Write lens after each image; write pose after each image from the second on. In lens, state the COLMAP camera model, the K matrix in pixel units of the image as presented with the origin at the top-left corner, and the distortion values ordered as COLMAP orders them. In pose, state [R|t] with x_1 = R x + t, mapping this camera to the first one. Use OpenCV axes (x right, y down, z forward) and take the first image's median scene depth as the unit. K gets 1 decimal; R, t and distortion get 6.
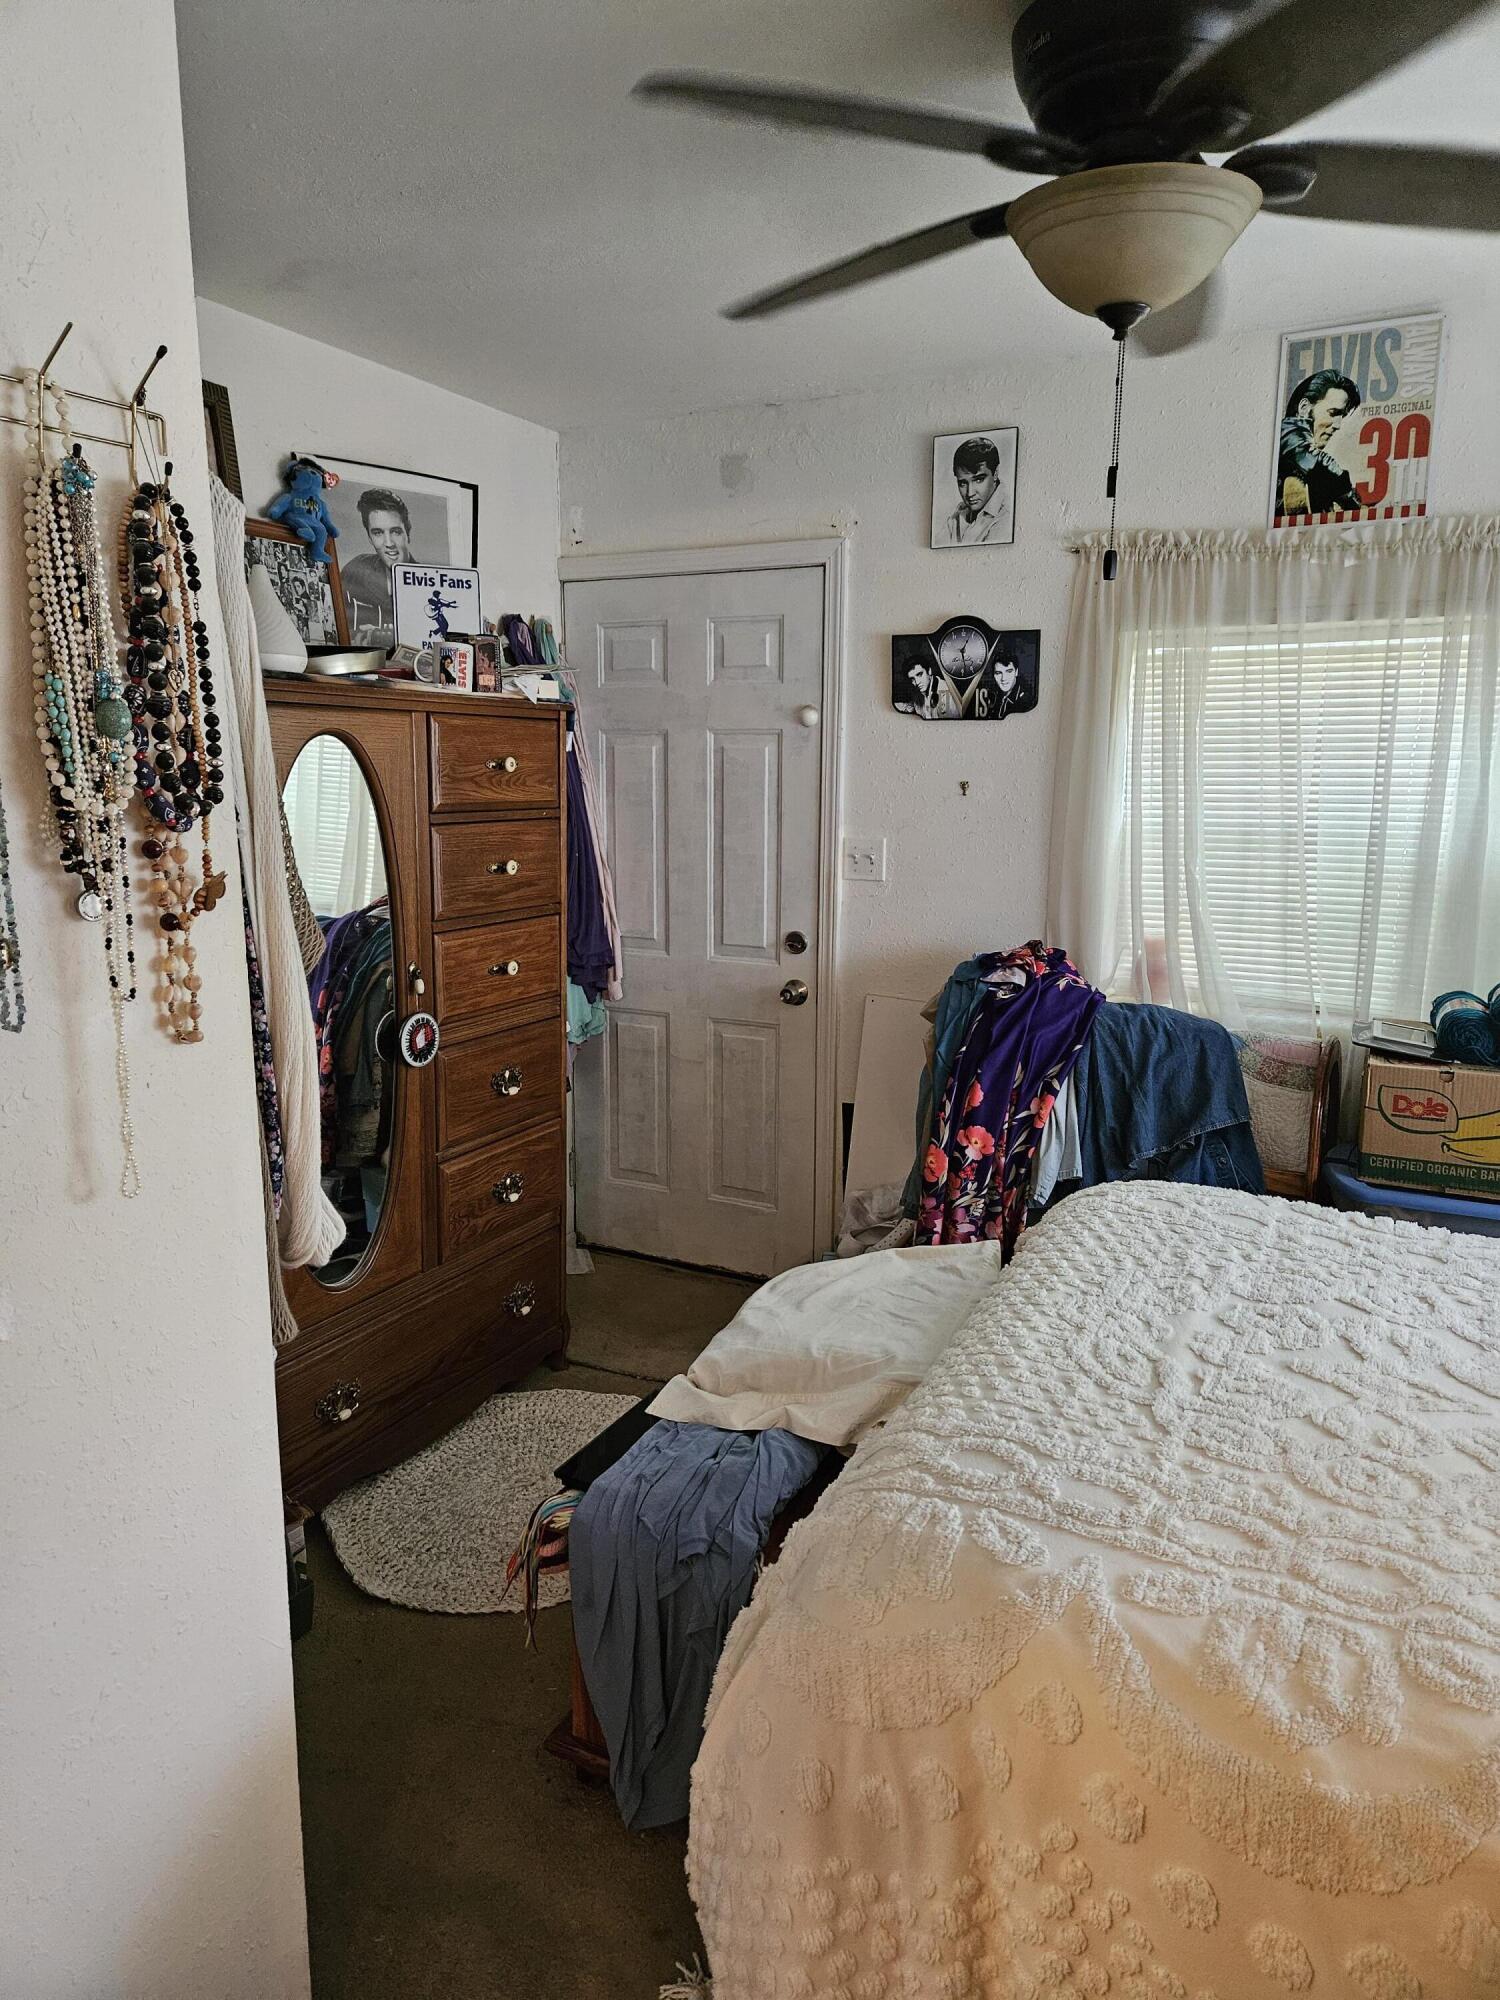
lens RADIAL K [[1324.1, 0, 750.0], [0, 1324.1, 1000.0], [0, 0, 1]] dist [0.059668, -0.044686]
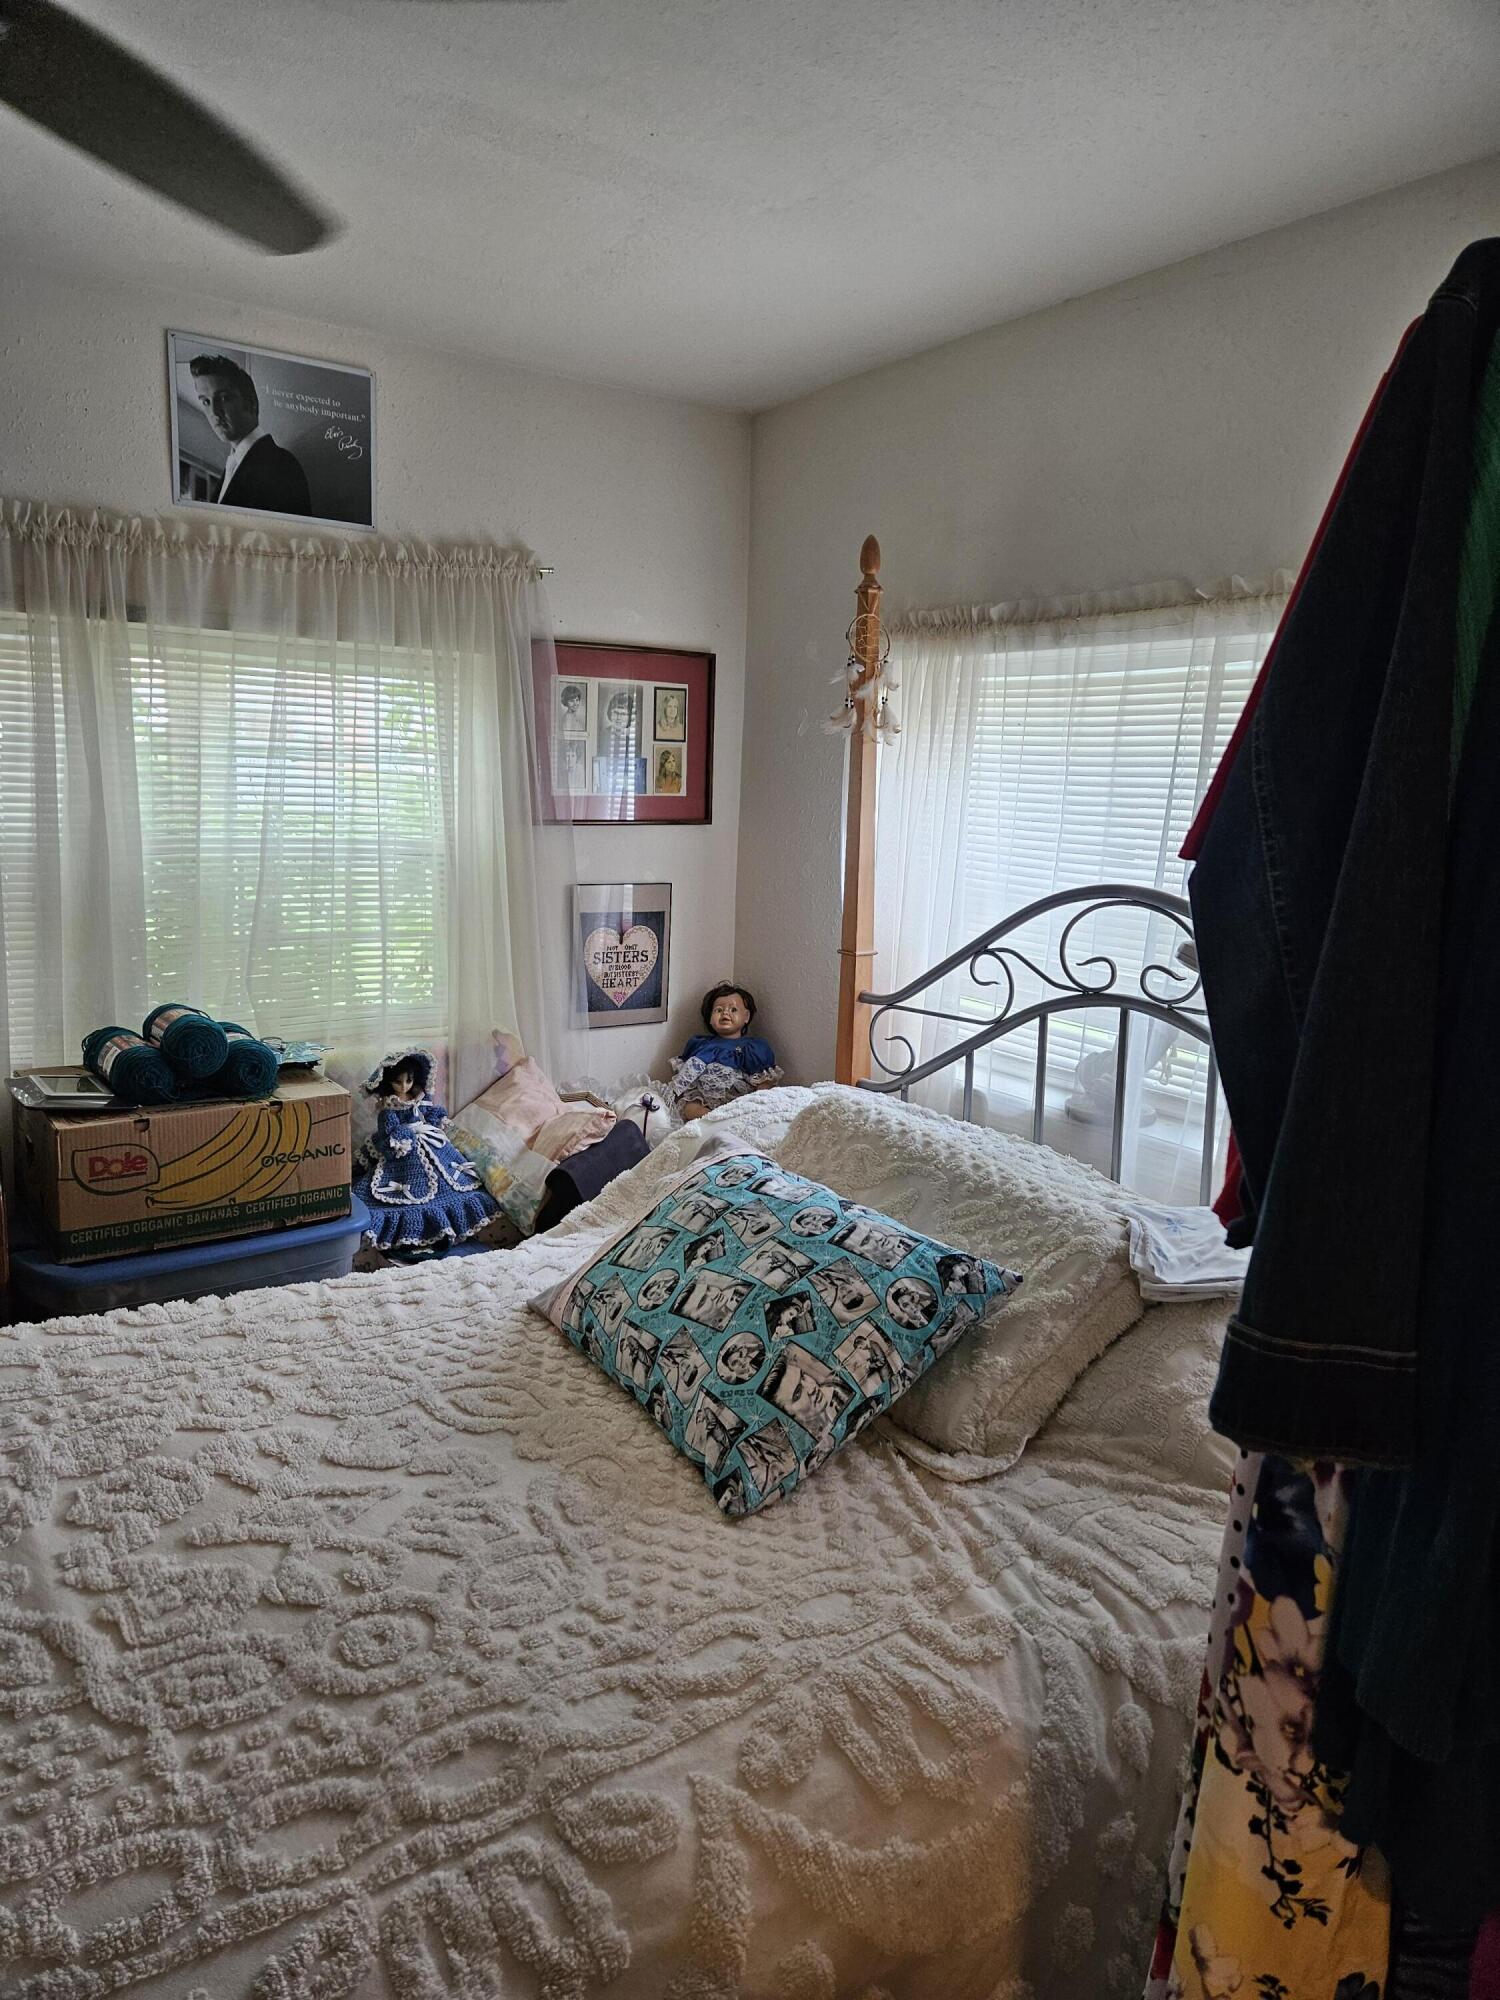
lens RADIAL K [[1324.1, 0, 750.0], [0, 1324.1, 1000.0], [0, 0, 1]] dist [0.059668, -0.044686]
pose [[0.476670, -0.129935, 0.869427, -0.101367], [0.126598, 0.988853, 0.078375, -0.072986], [-0.869919, 0.072709, 0.487806, 0.296239]]
